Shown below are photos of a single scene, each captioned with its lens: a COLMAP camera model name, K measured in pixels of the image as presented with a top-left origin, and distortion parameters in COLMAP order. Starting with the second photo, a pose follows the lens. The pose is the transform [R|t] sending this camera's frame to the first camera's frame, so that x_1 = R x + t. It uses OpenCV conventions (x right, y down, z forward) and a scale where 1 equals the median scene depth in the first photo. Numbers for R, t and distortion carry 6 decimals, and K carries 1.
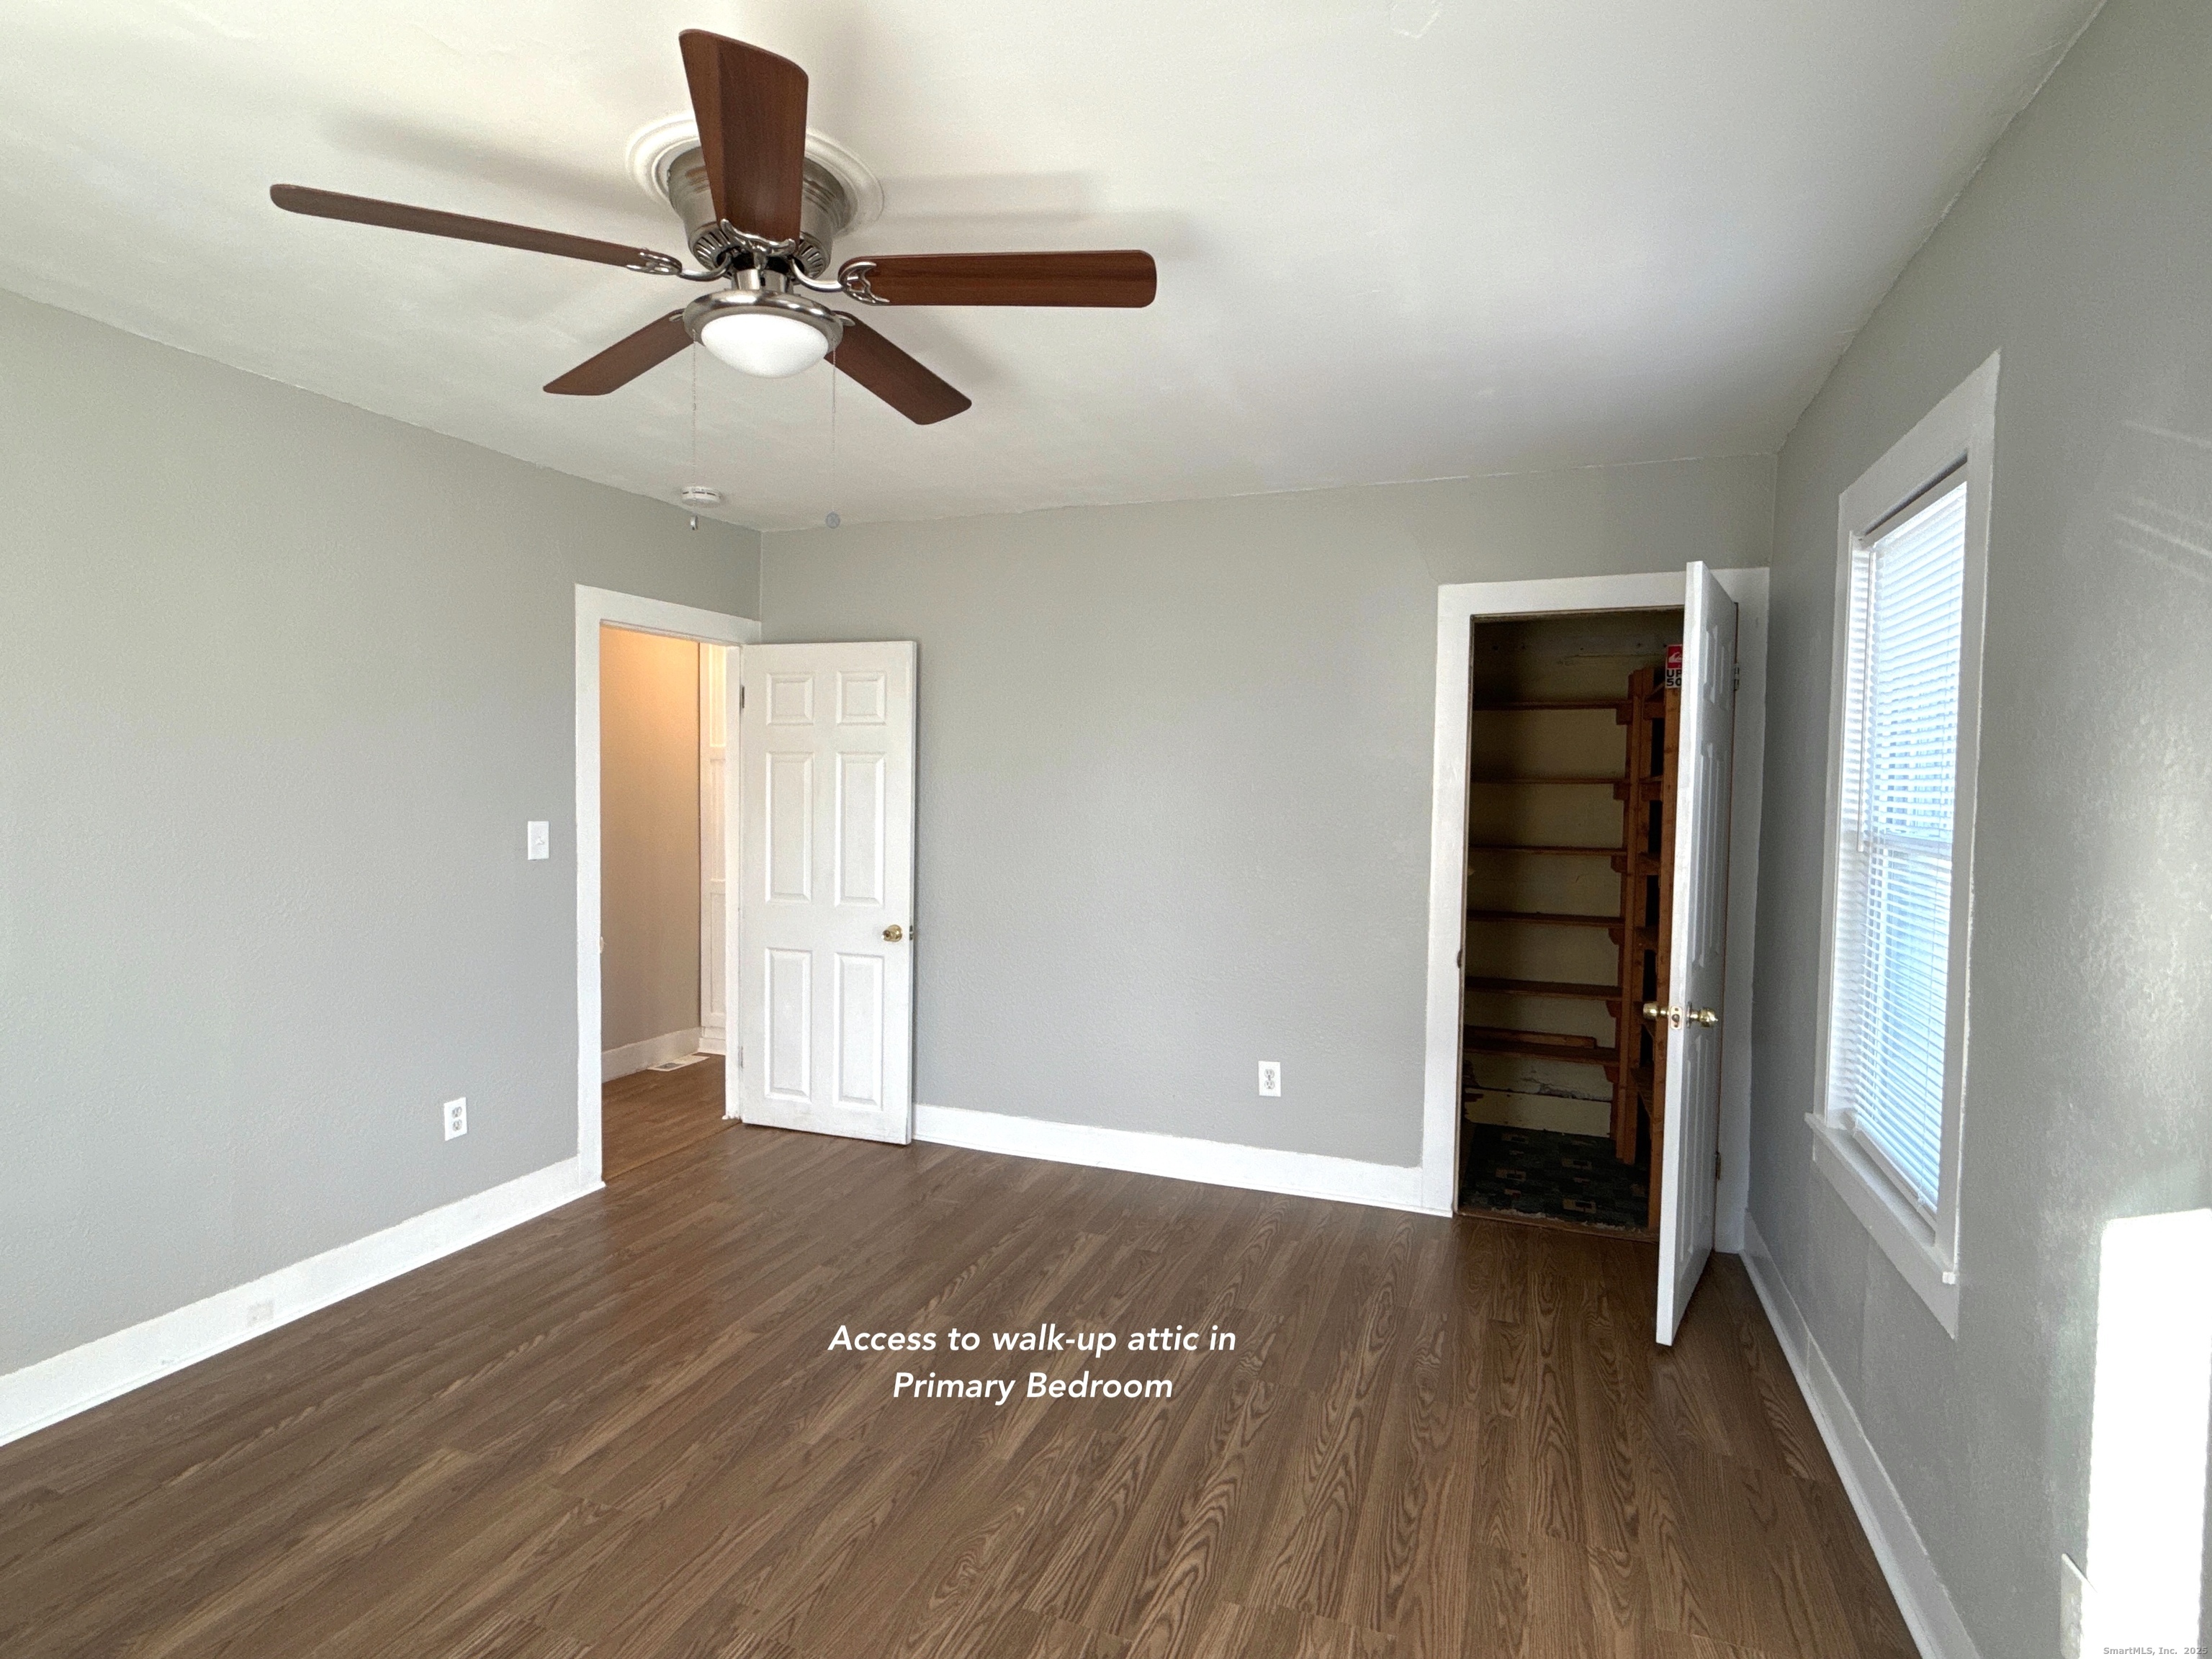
lens RADIAL K [[1156.3, 0, 1106.0], [0, 1156.3, 829.5], [0, 0, 1]] dist [0.002095, 0.000113]
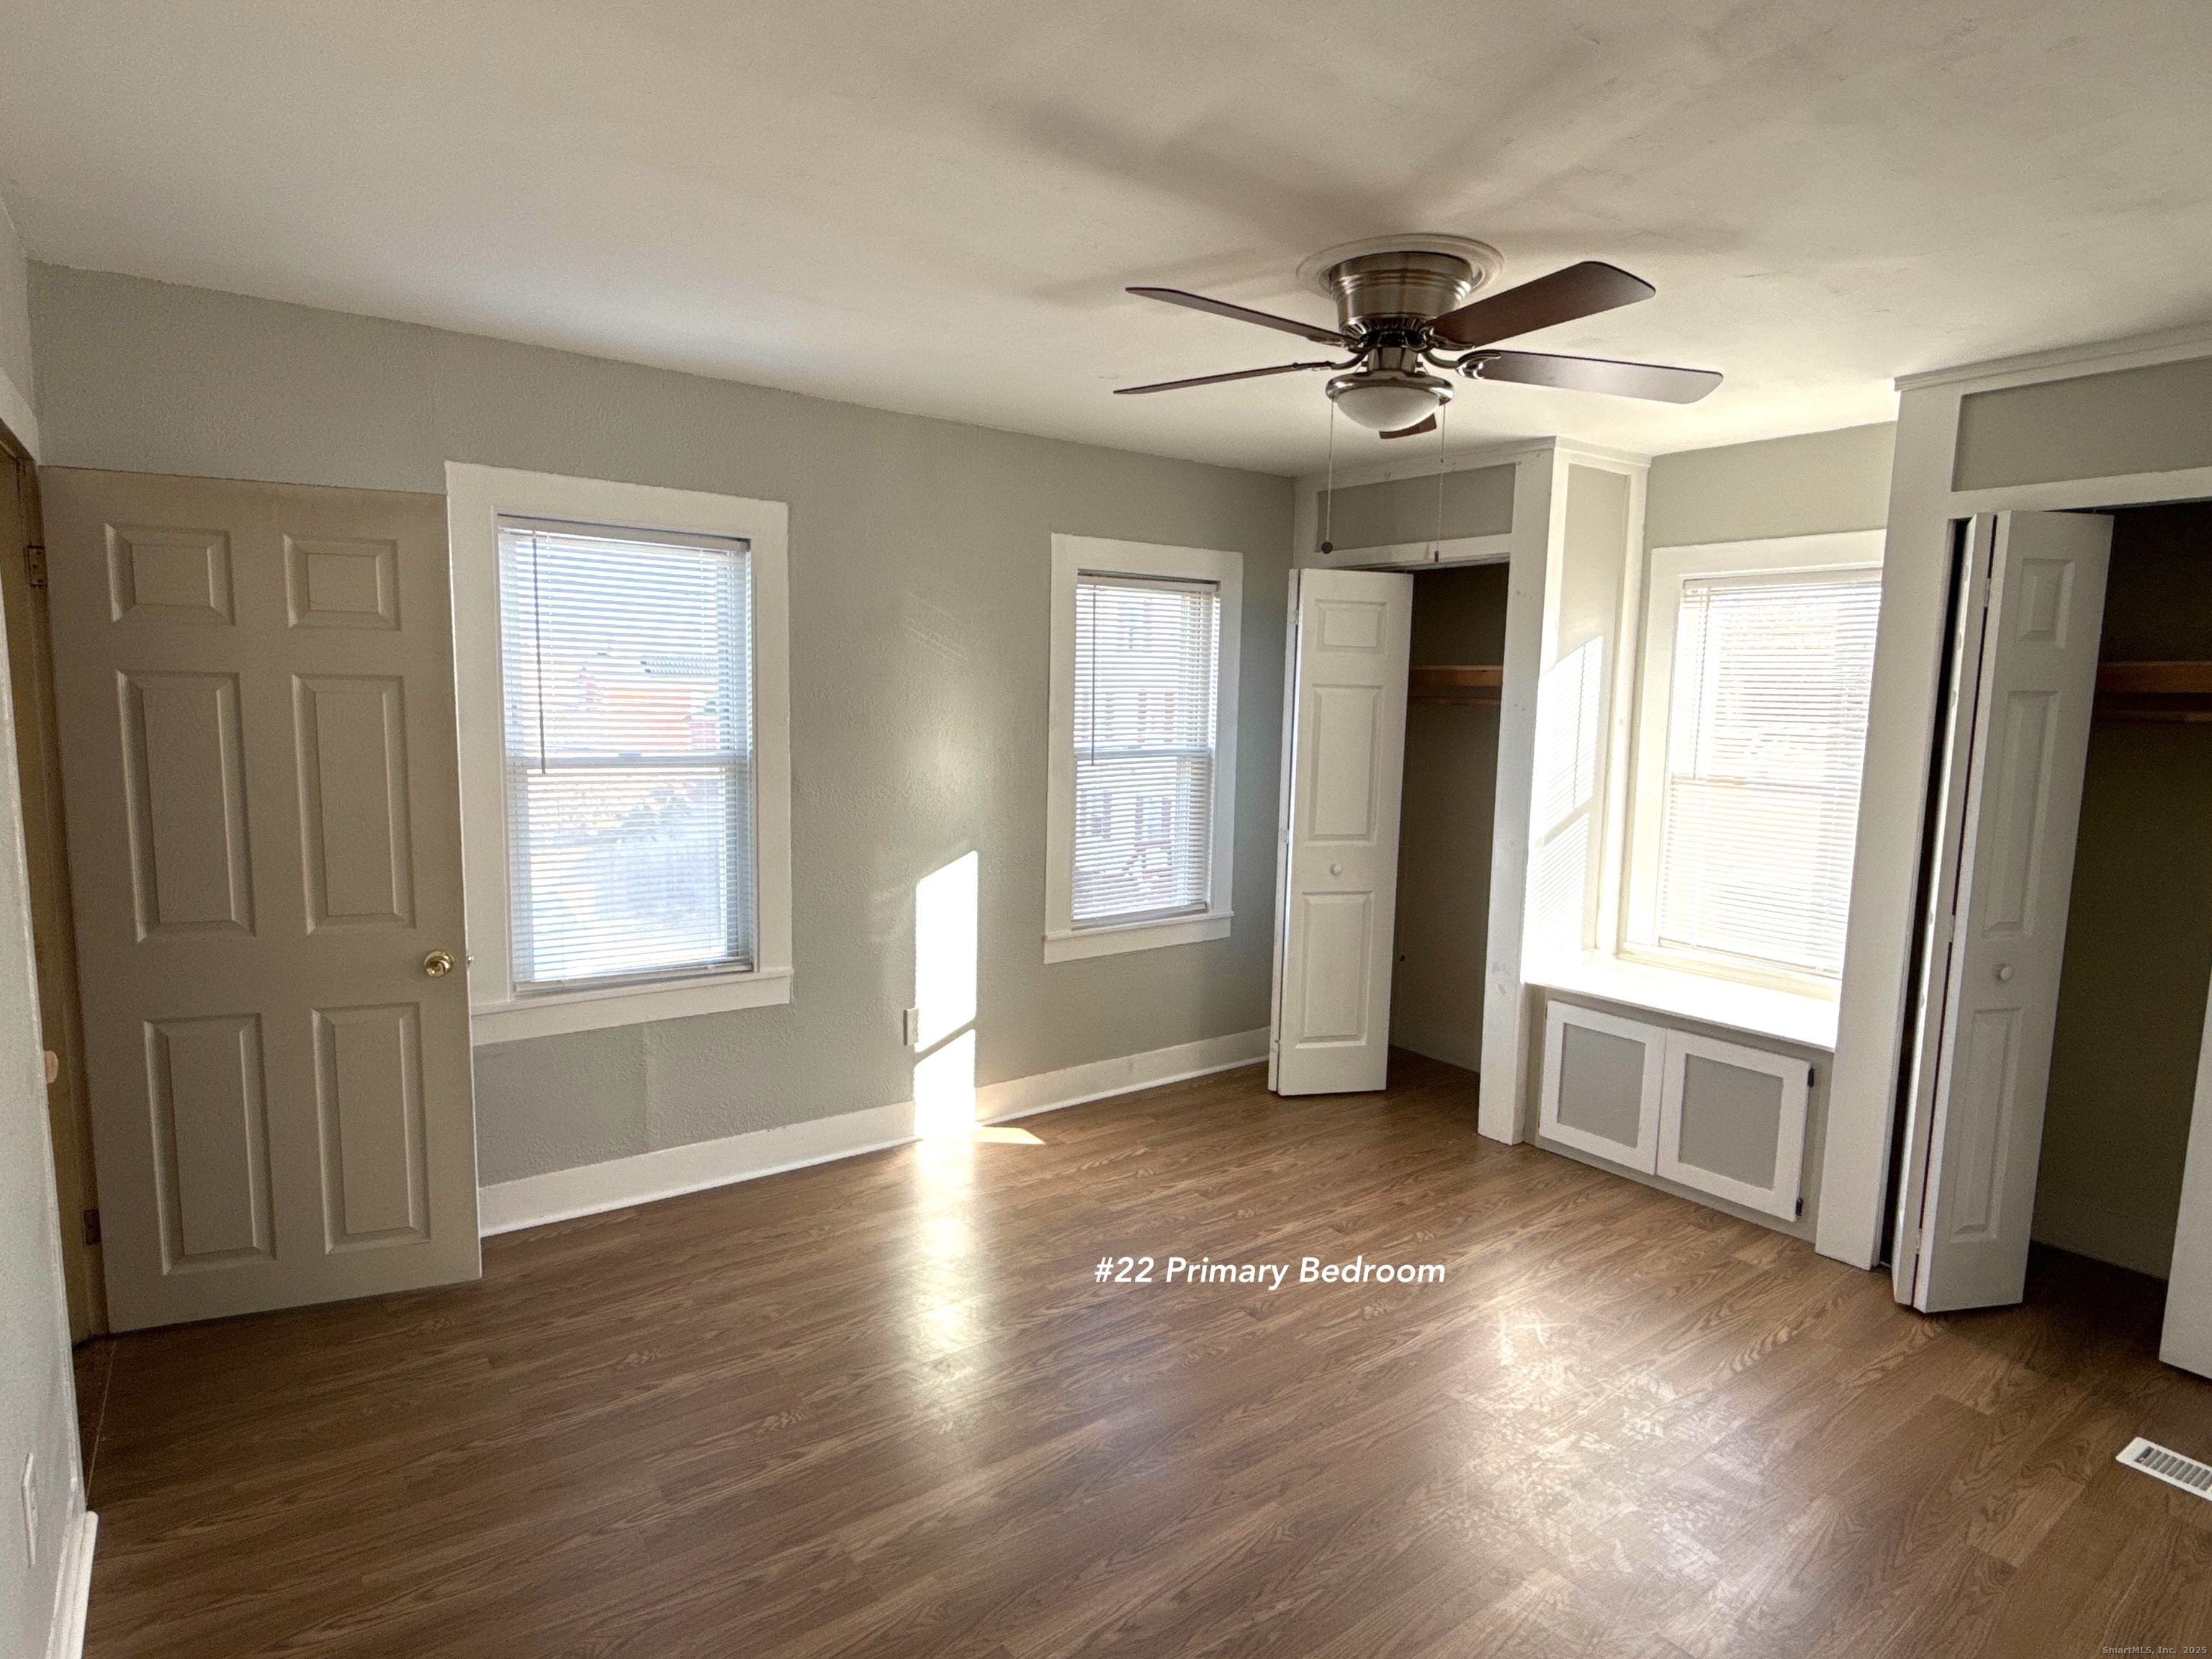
lens RADIAL K [[1156.3, 0, 1106.0], [0, 1156.3, 829.5], [0, 0, 1]] dist [0.002095, 0.000113]
pose [[-0.846157, -0.097327, 0.523972, -0.570783], [-0.016856, 0.987578, 0.156221, -0.135819], [-0.532668, 0.123356, -0.837286, 1.777566]]
